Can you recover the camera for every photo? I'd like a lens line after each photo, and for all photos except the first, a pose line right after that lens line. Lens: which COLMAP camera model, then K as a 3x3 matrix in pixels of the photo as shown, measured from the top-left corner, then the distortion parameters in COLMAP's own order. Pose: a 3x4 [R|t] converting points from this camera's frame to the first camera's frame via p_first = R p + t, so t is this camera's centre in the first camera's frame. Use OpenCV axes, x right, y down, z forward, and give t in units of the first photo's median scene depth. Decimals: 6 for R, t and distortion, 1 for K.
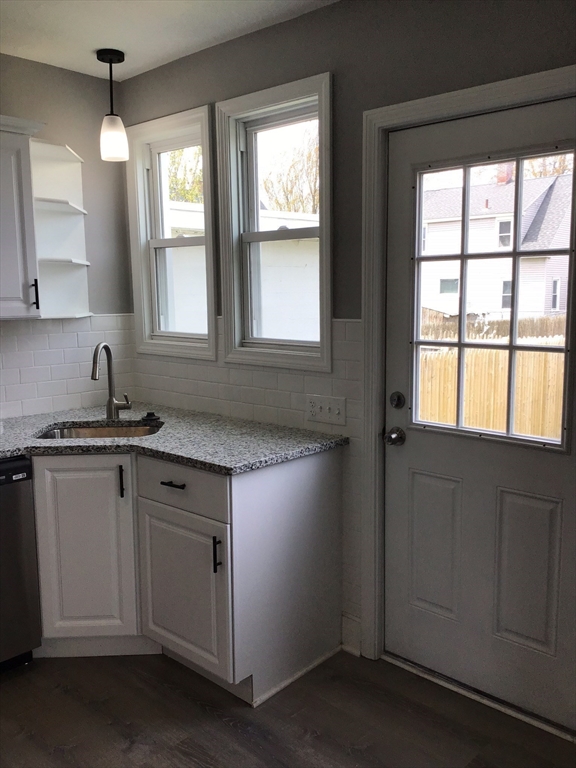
lens RADIAL K [[677.6, 0, 284.9], [0, 677.6, 390.1], [0, 0, 1]] dist [0.134350, -0.247114]
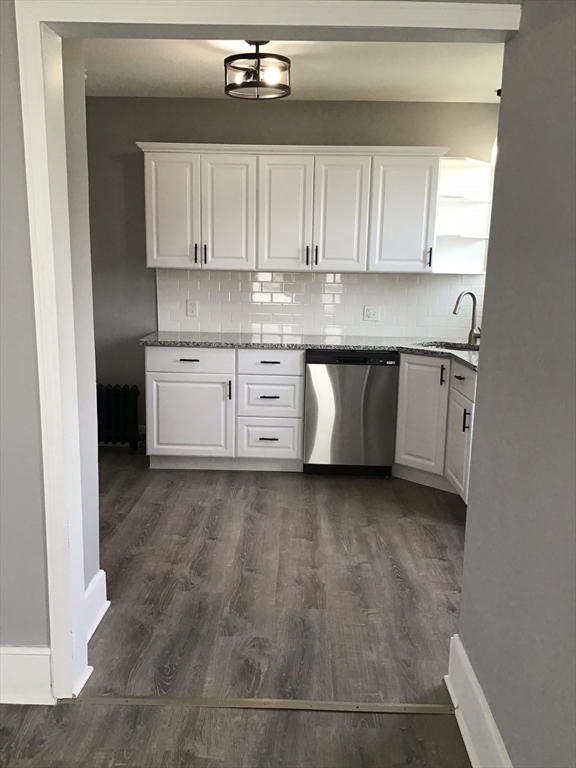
lens RADIAL K [[677.6, 0, 284.9], [0, 677.6, 390.1], [0, 0, 1]] dist [0.134350, -0.247114]
pose [[0.668904, 0.156899, -0.726602, 0.633624], [-0.132669, 0.986975, 0.090988, 0.066930], [0.731414, 0.035535, 0.681007, -0.327680]]
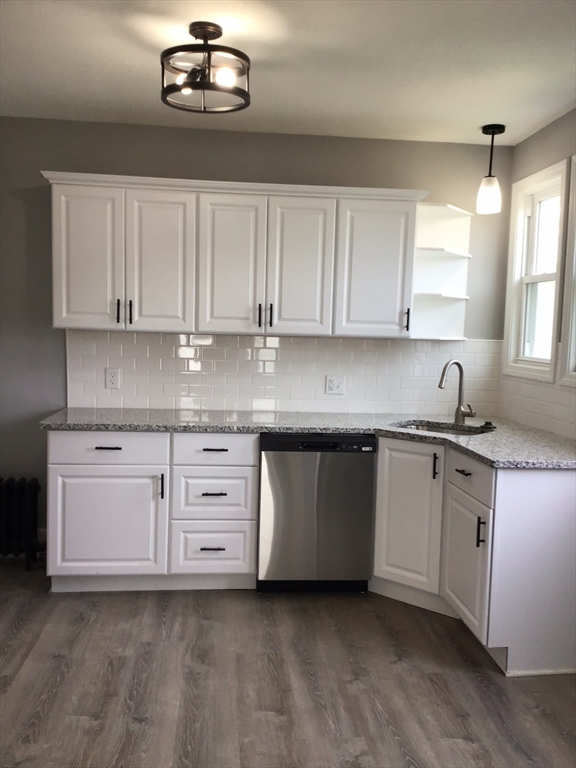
lens RADIAL K [[677.6, 0, 284.9], [0, 677.6, 390.1], [0, 0, 1]] dist [0.134350, -0.247114]
pose [[0.749472, 0.091957, -0.655619, 0.343597], [-0.130677, 0.991371, -0.010334, 0.040721], [0.649011, 0.093419, 0.755021, -0.136029]]
